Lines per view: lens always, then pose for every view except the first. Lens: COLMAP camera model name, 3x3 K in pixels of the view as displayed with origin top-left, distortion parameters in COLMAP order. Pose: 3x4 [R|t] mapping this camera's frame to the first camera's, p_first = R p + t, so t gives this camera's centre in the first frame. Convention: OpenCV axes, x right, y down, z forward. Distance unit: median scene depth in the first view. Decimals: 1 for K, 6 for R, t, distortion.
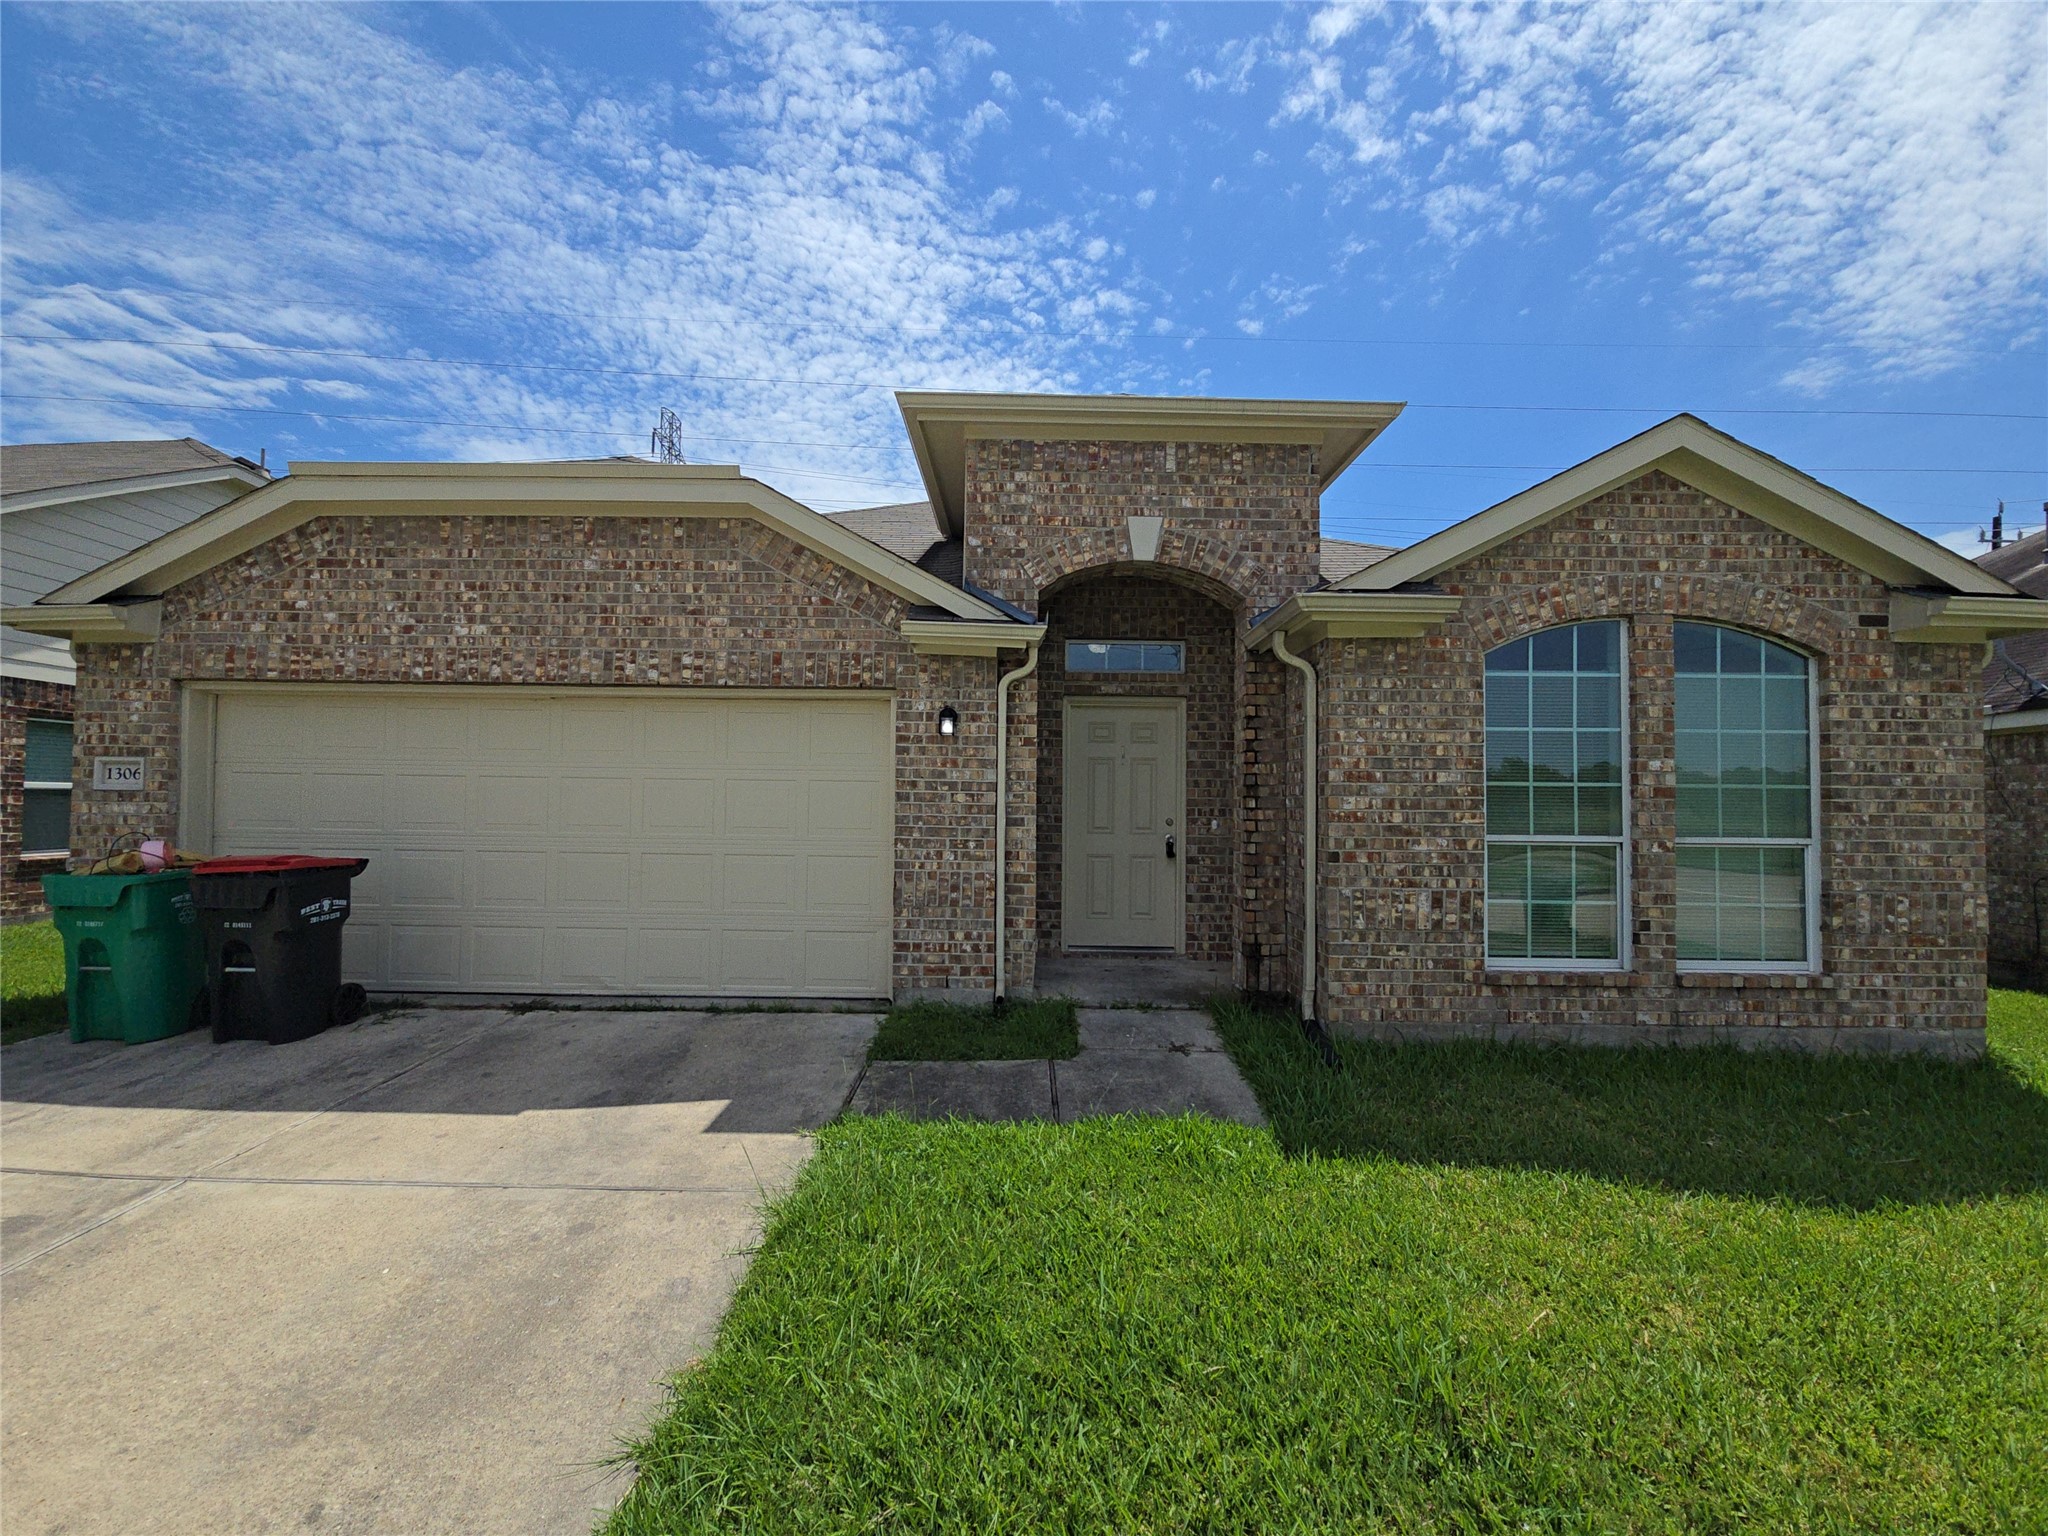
lens RADIAL K [[865.0, 0, 1020.8], [0, 865.0, 778.8], [0, 0, 1]] dist [-0.003471, -0.000545]
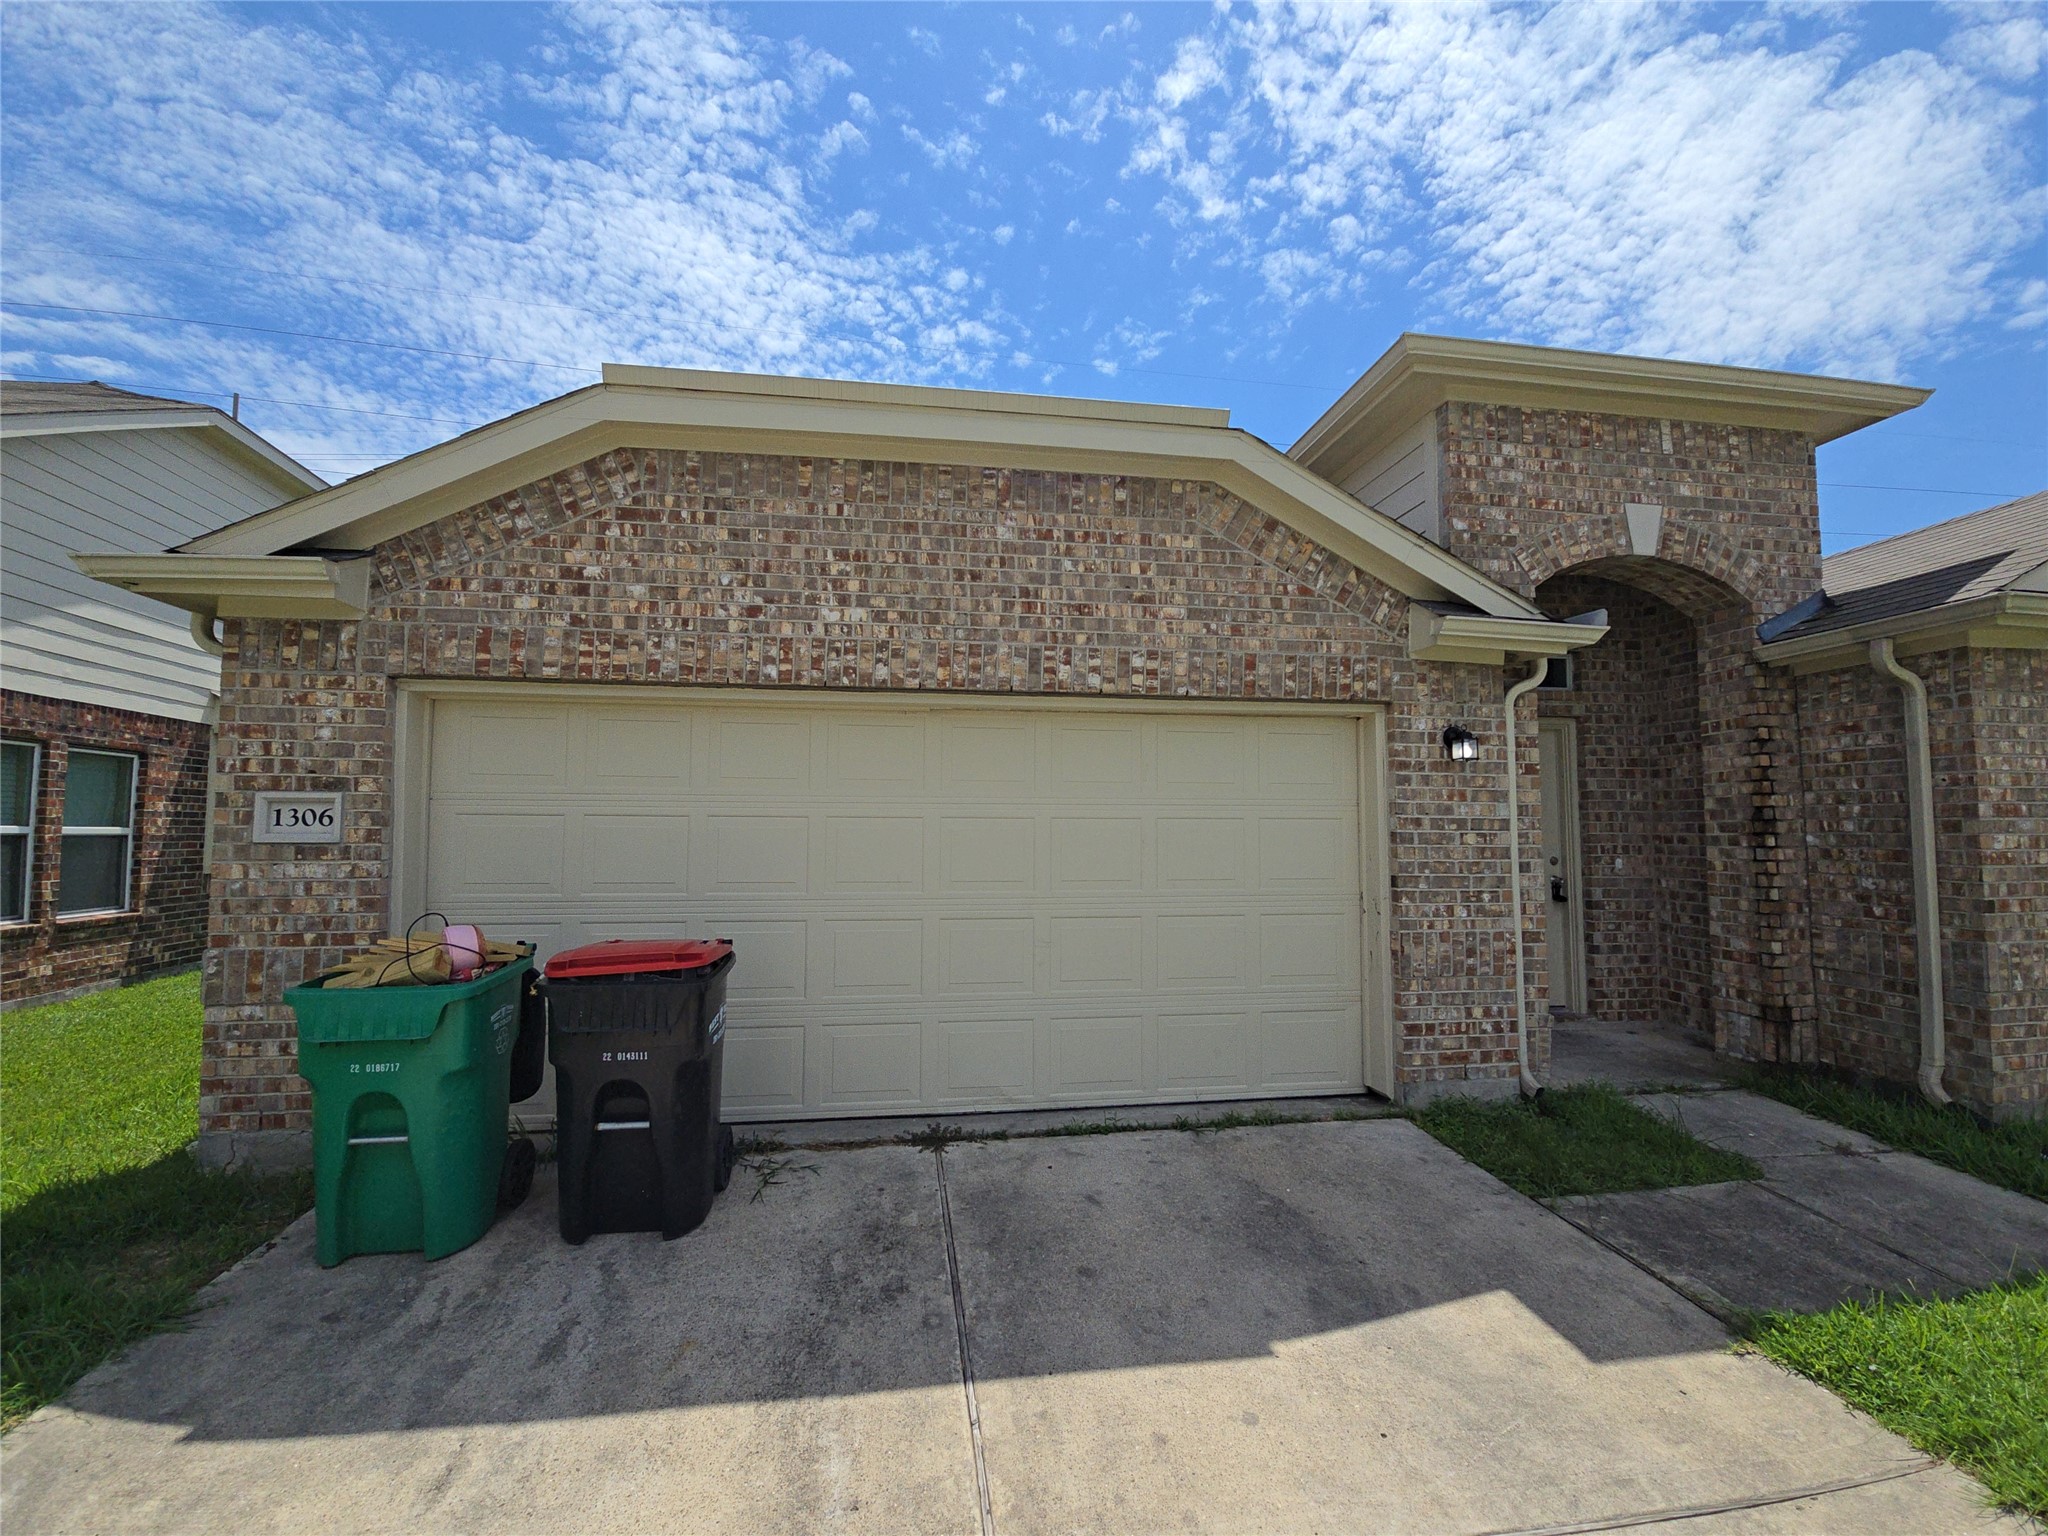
lens RADIAL K [[874.1, 0, 1021.3], [0, 874.1, 779.5], [0, 0, 1]] dist [-0.001301, -0.000273]
pose [[0.988438, -0.001830, 0.151616, -0.601589], [0.006321, 0.999555, -0.029147, -0.012146], [-0.151495, 0.029768, 0.988010, 0.258168]]
